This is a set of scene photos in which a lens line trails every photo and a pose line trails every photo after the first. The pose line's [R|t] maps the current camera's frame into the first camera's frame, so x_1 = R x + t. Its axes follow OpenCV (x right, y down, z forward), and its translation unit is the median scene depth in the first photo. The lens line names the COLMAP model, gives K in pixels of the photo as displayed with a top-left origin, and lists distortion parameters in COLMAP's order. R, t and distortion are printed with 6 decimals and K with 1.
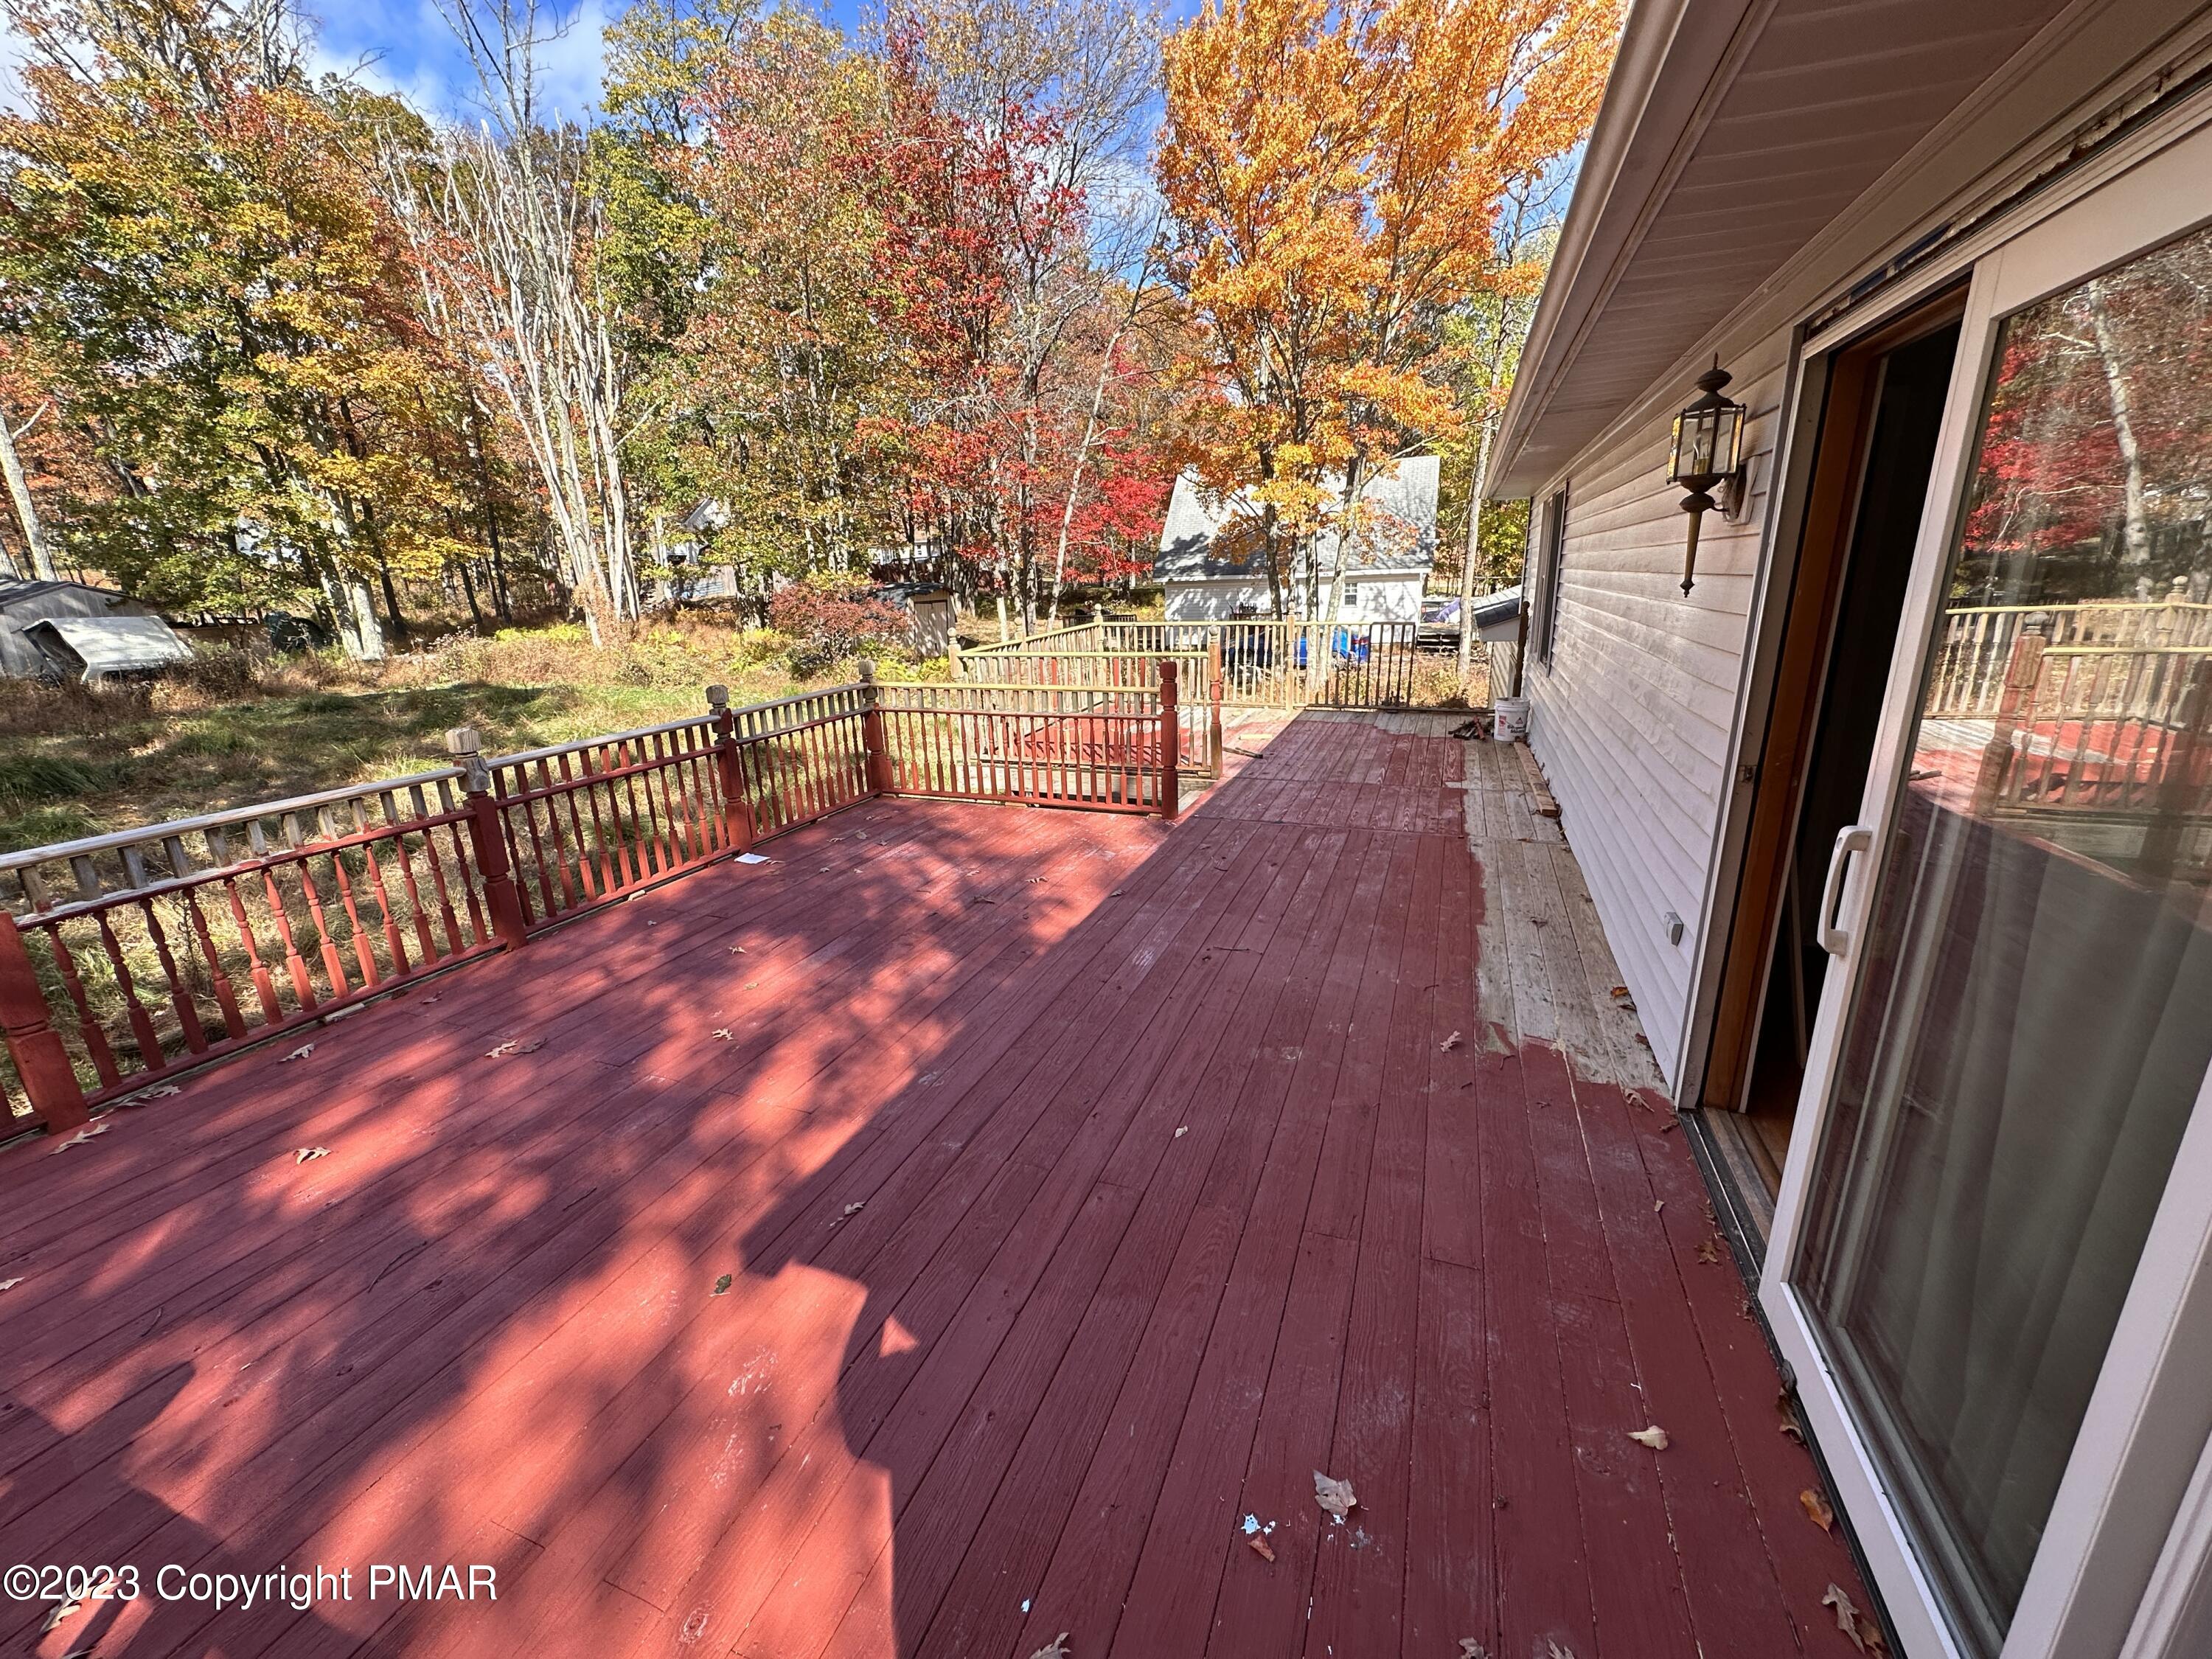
lens RADIAL K [[885.9, 0, 1107.9], [0, 885.9, 850.0], [0, 0, 1]] dist [-0.003005, -0.000342]
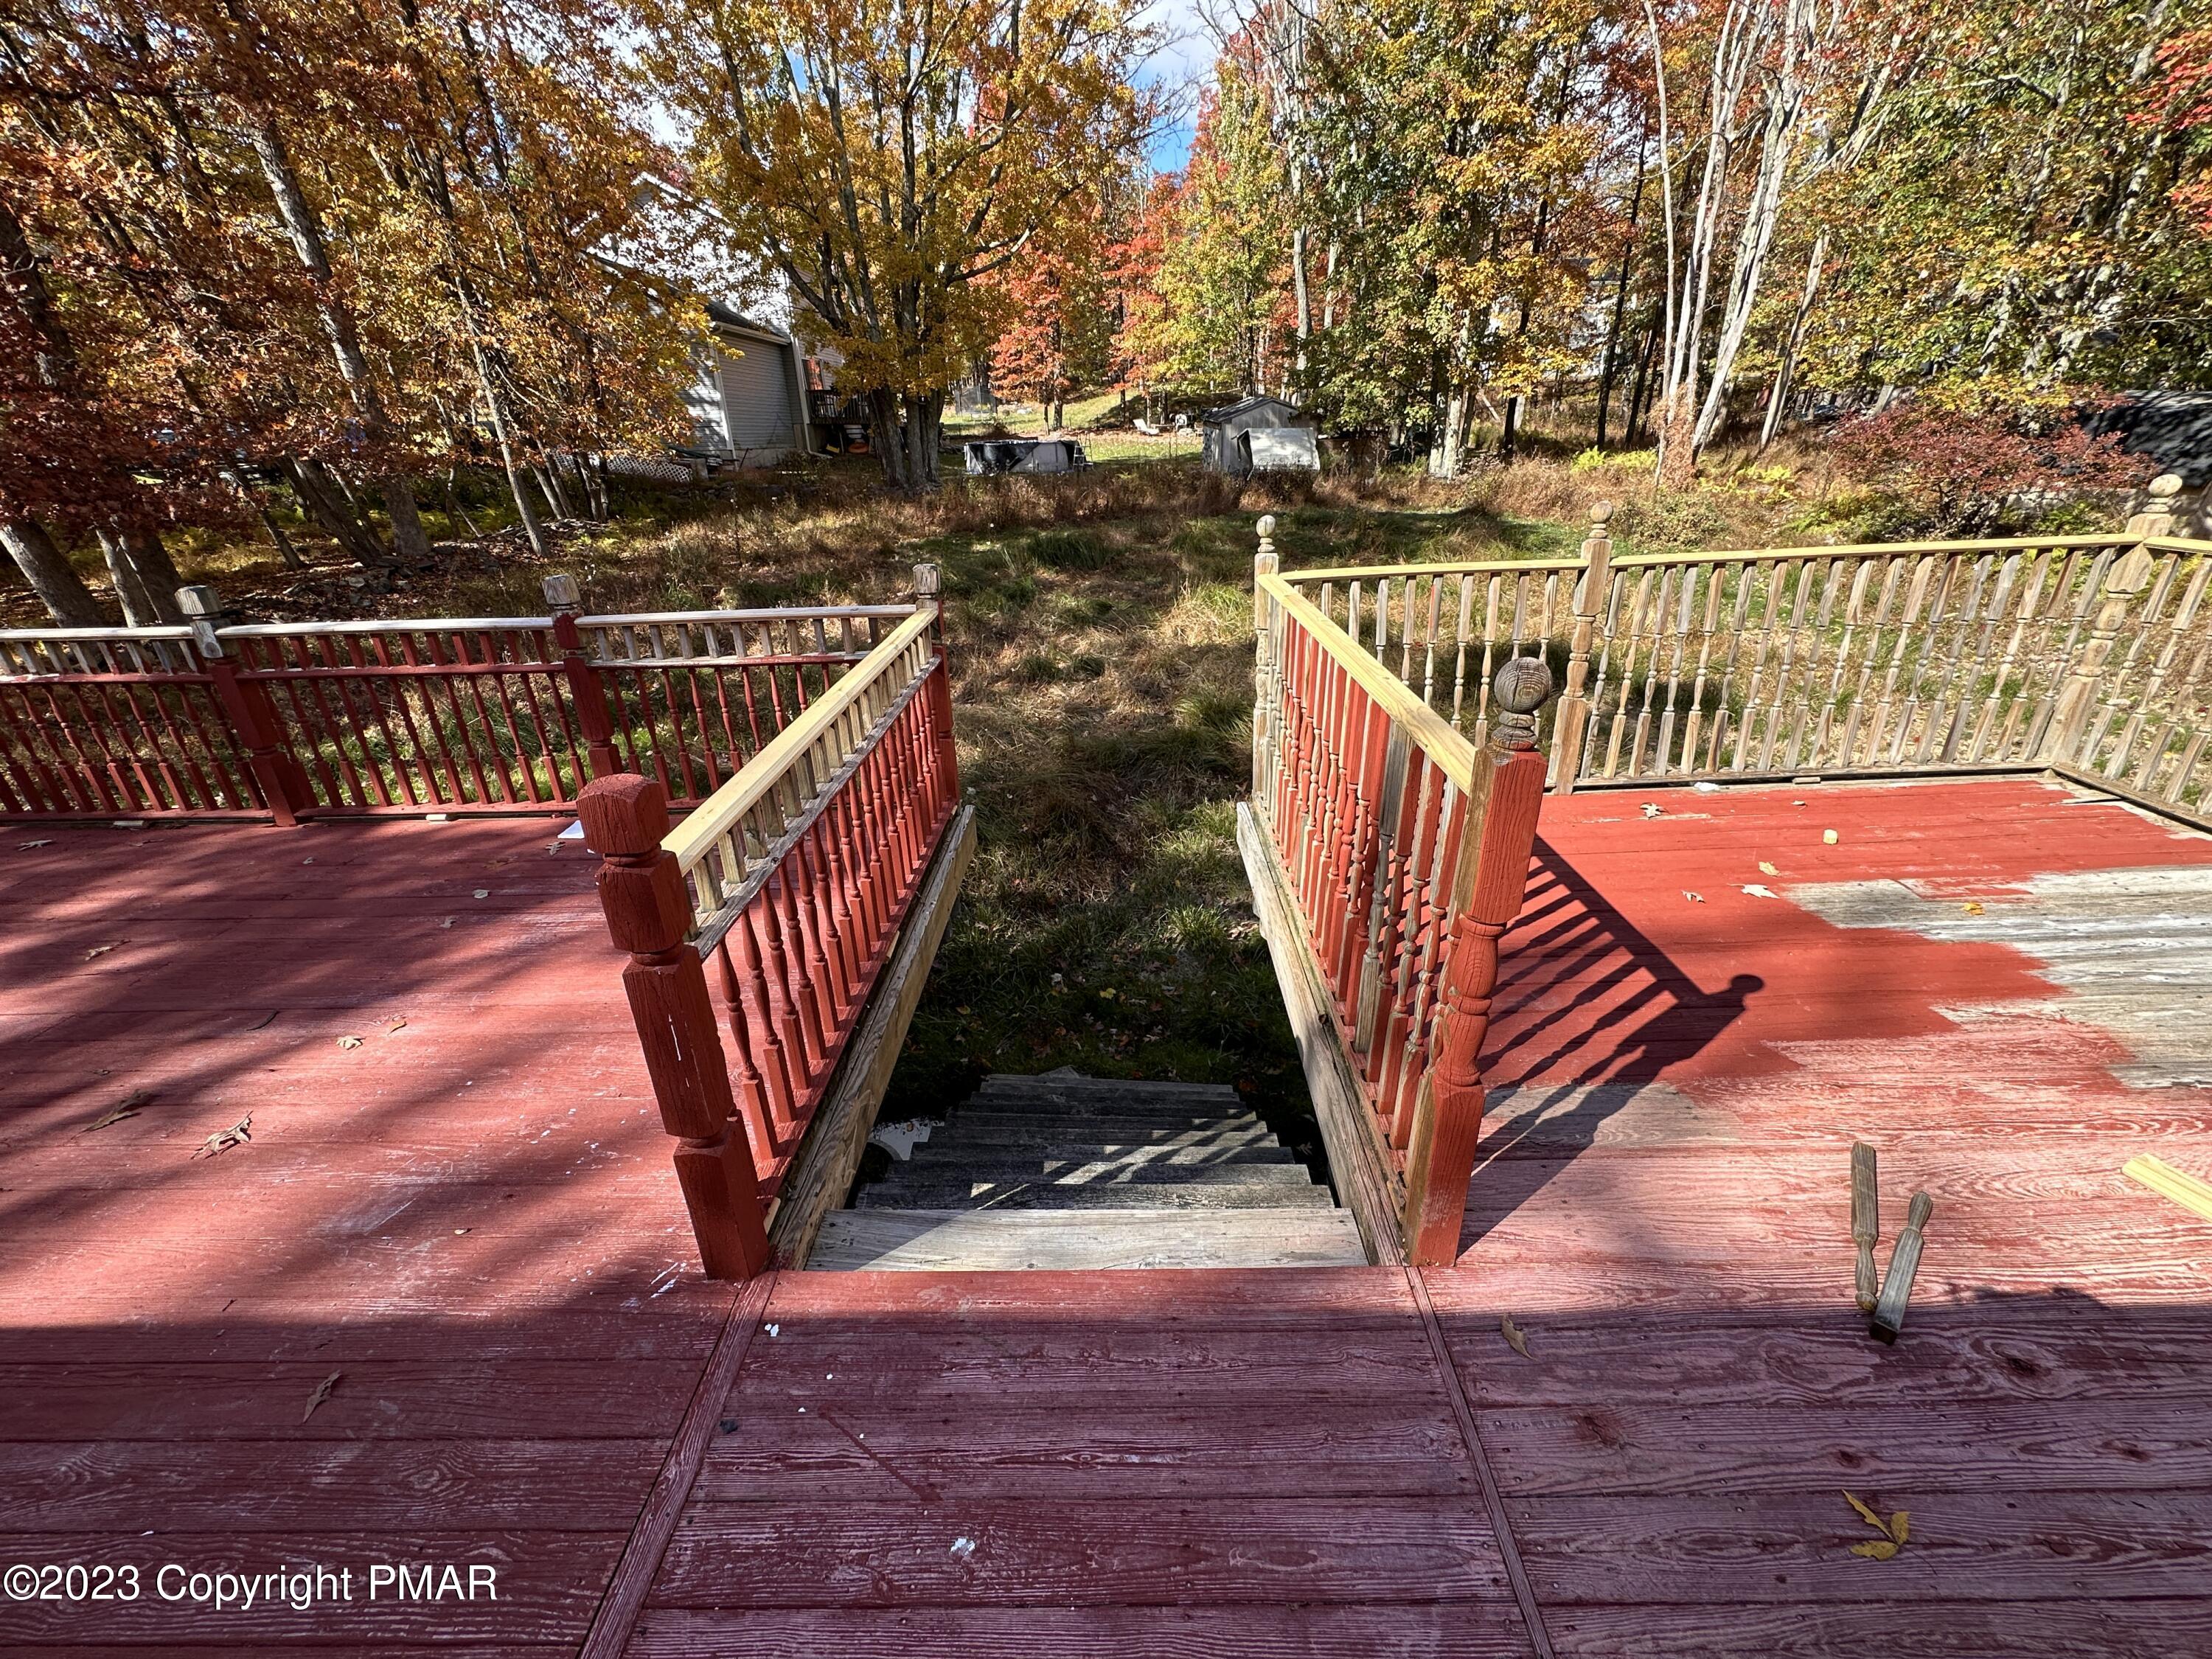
lens RADIAL K [[885.9, 0, 1107.9], [0, 885.9, 850.0], [0, 0, 1]] dist [-0.003005, -0.000342]
pose [[0.347359, 0.416006, -0.840405, 0.082187], [-0.258788, 0.903933, 0.340489, -0.079320], [0.901316, 0.099215, 0.421647, 0.270299]]
